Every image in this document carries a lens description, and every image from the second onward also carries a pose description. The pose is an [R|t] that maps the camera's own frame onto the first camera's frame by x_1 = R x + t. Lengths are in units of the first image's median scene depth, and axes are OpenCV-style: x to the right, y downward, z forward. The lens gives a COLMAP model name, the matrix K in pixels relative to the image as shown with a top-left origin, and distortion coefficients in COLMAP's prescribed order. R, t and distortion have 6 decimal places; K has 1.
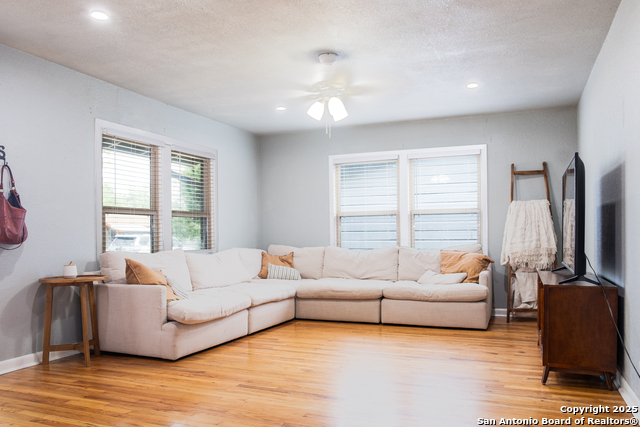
lens RADIAL K [[527.1, 0, 313.0], [0, 527.1, 236.7], [0, 0, 1]] dist [-0.039271, 0.004362]
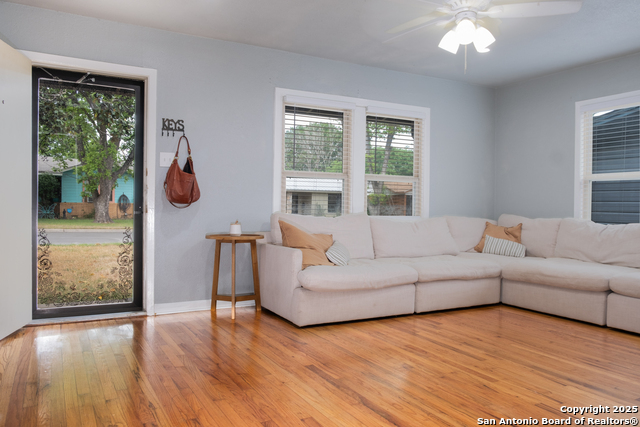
lens RADIAL K [[503.9, 0, 329.5], [0, 503.9, 212.3], [0, 0, 1]] dist [-0.028212, 0.009378]
pose [[0.767088, 0.027605, -0.640948, 0.273266], [-0.021320, 0.999619, 0.017537, 0.005040], [0.641188, 0.000213, 0.767384, 0.237480]]
